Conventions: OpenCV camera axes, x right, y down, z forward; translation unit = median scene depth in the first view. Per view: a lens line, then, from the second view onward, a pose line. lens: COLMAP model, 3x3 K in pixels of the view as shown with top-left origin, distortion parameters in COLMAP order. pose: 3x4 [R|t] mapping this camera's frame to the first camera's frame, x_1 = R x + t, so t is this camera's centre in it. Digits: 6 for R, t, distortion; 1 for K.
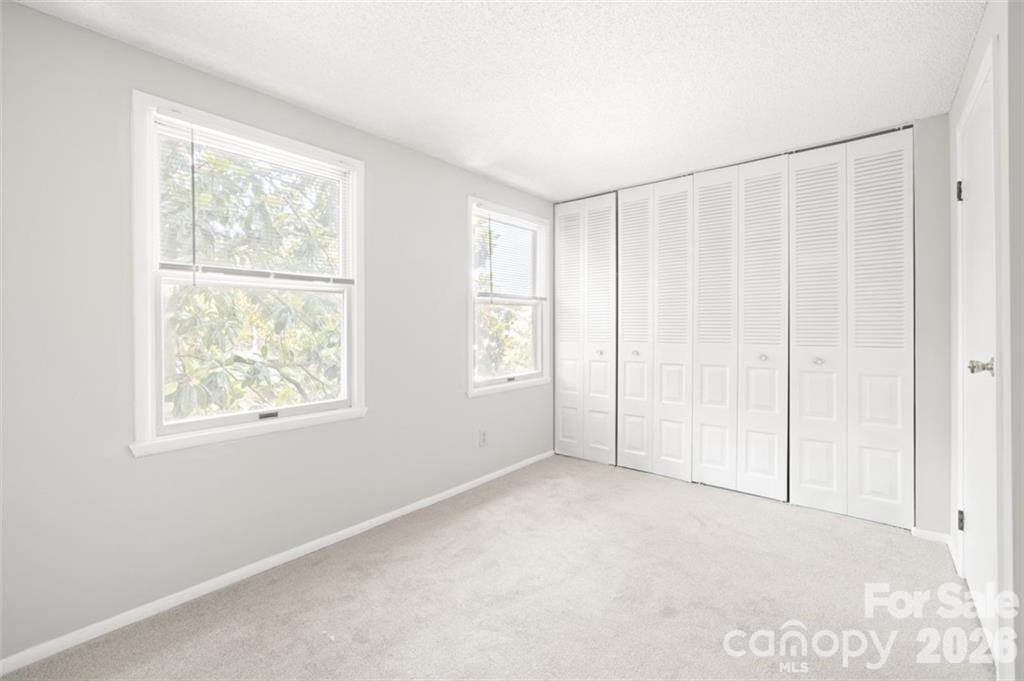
lens RADIAL K [[443.8, 0, 513.0], [0, 443.8, 323.8], [0, 0, 1]] dist [-0.003552, 0.000009]
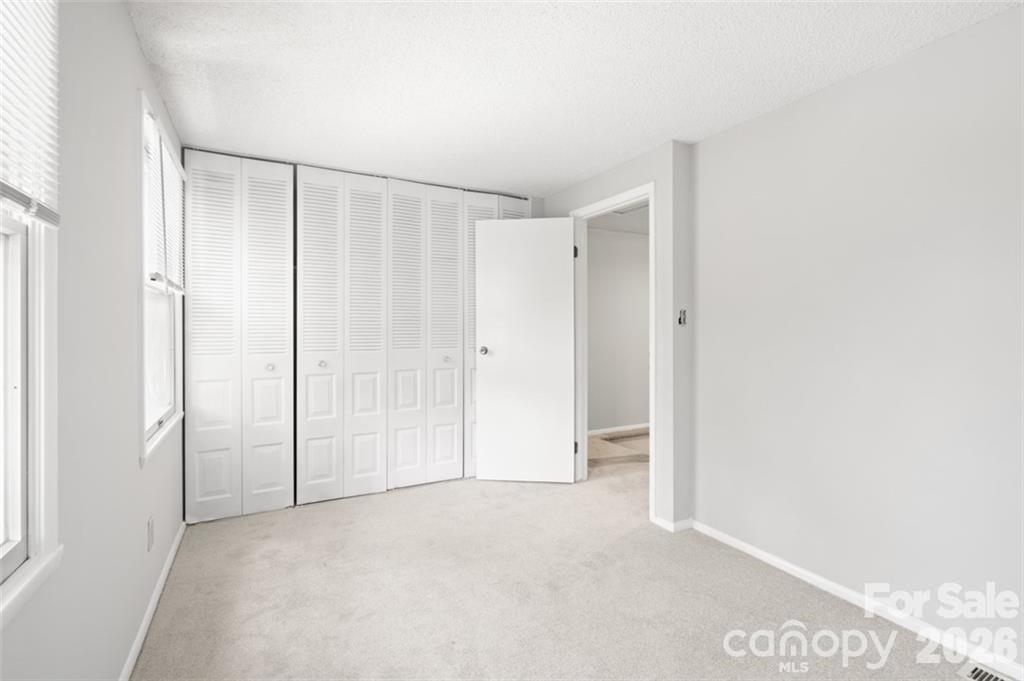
lens RADIAL K [[443.8, 0, 515.6], [0, 443.8, 331.9], [0, 0, 1]] dist [-0.003552, 0.000009]
pose [[0.387103, -0.001397, 0.922035, -0.376323], [-0.002131, 0.999995, 0.002409, 0.001545], [-0.922034, -0.002897, 0.387098, 0.340042]]
